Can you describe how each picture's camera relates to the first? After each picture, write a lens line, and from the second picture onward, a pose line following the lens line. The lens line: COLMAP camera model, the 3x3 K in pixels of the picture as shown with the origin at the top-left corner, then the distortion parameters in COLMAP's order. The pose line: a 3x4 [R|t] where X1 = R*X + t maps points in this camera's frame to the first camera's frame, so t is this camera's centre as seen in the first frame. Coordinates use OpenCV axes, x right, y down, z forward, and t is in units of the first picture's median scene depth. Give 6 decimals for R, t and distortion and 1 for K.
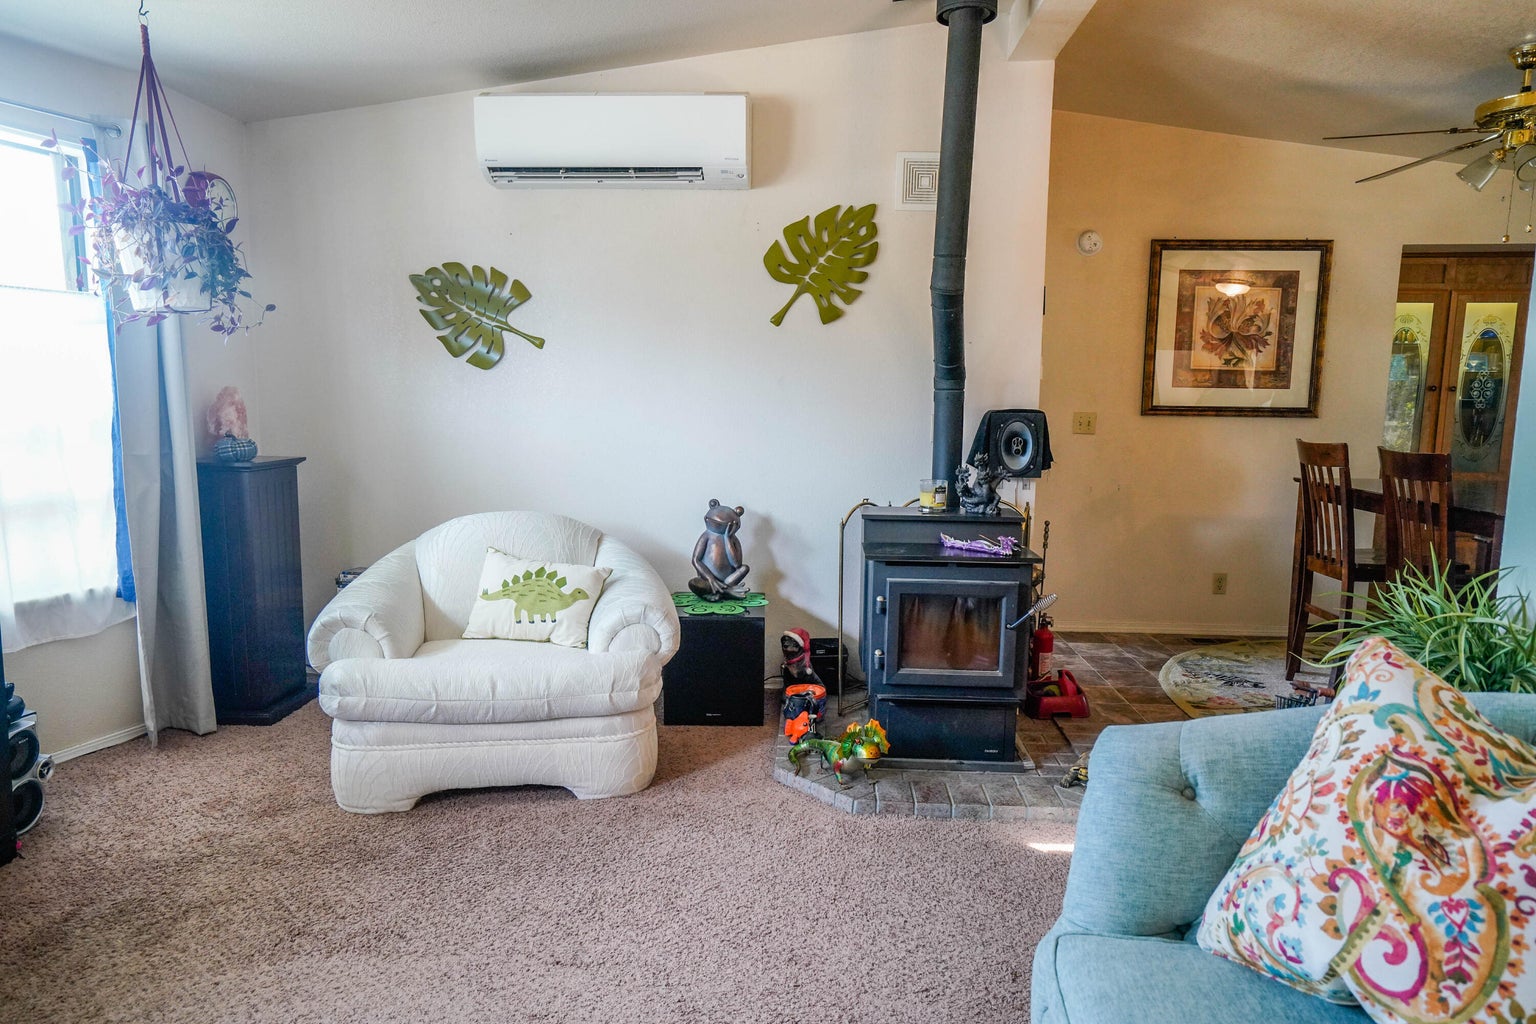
lens RADIAL K [[998.2, 0, 765.6], [0, 998.2, 495.9], [0, 0, 1]] dist [0.004488, 0.029307]
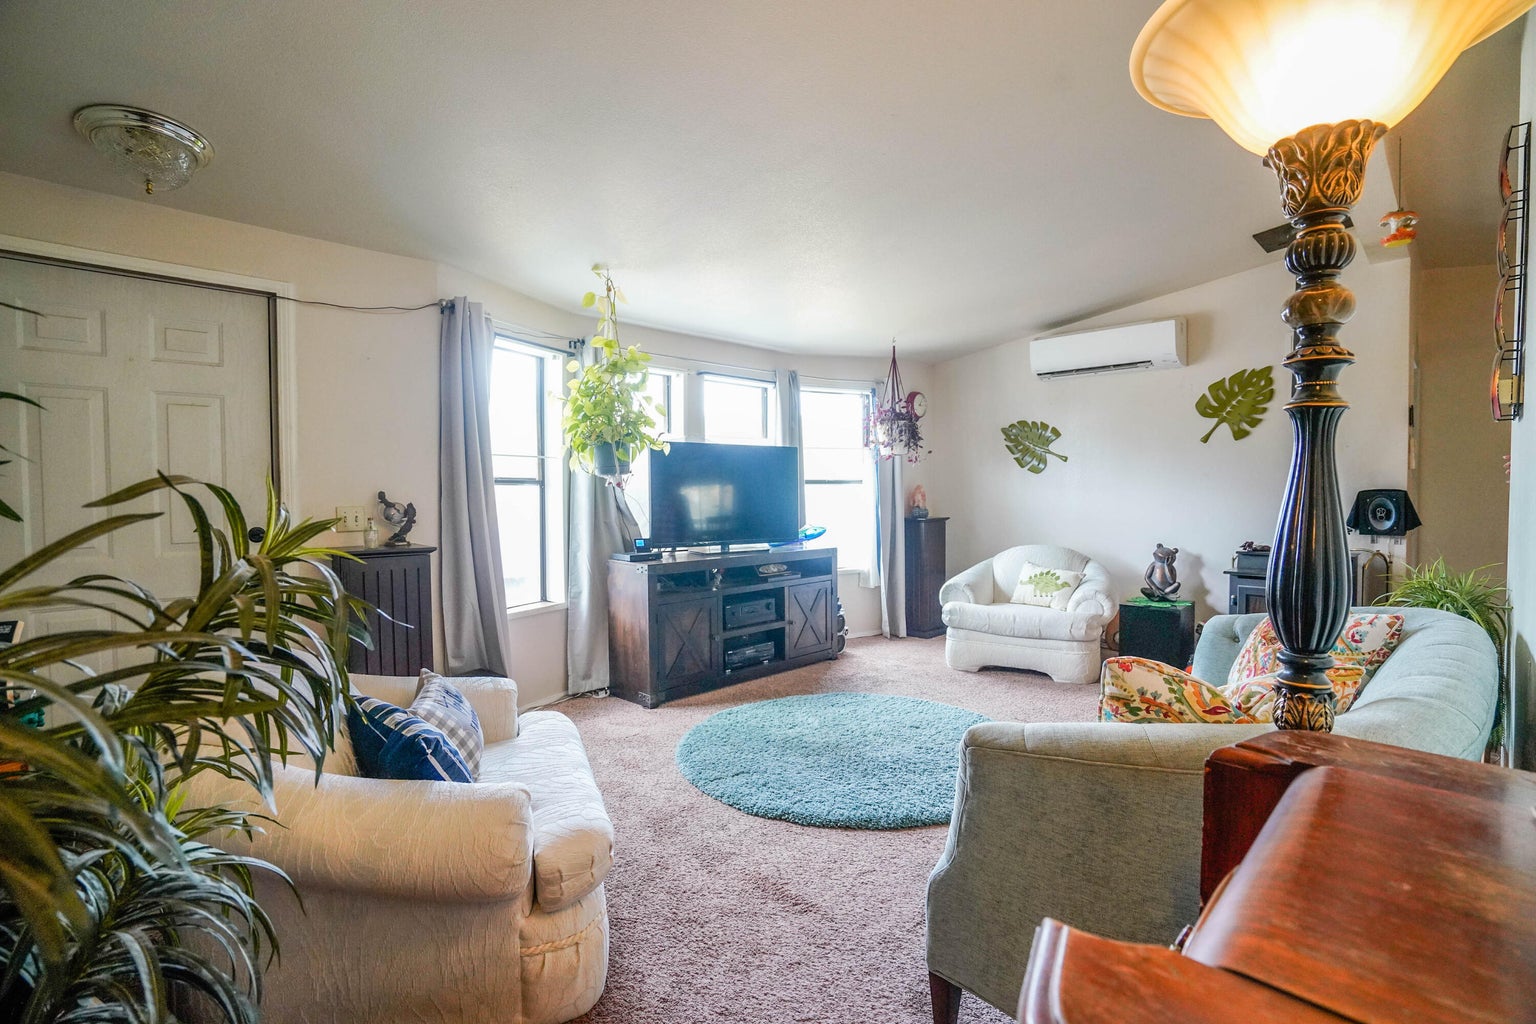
lens RADIAL K [[704.1, 0, 768.0], [0, 704.1, 512.0], [0, 0, 1]] dist [-0.048216, 0.018758]
pose [[0.741941, 0.004920, -0.670447, 0.262618], [-0.055445, 0.996998, -0.054041, 0.053979], [0.668168, 0.077268, 0.739987, -0.375072]]
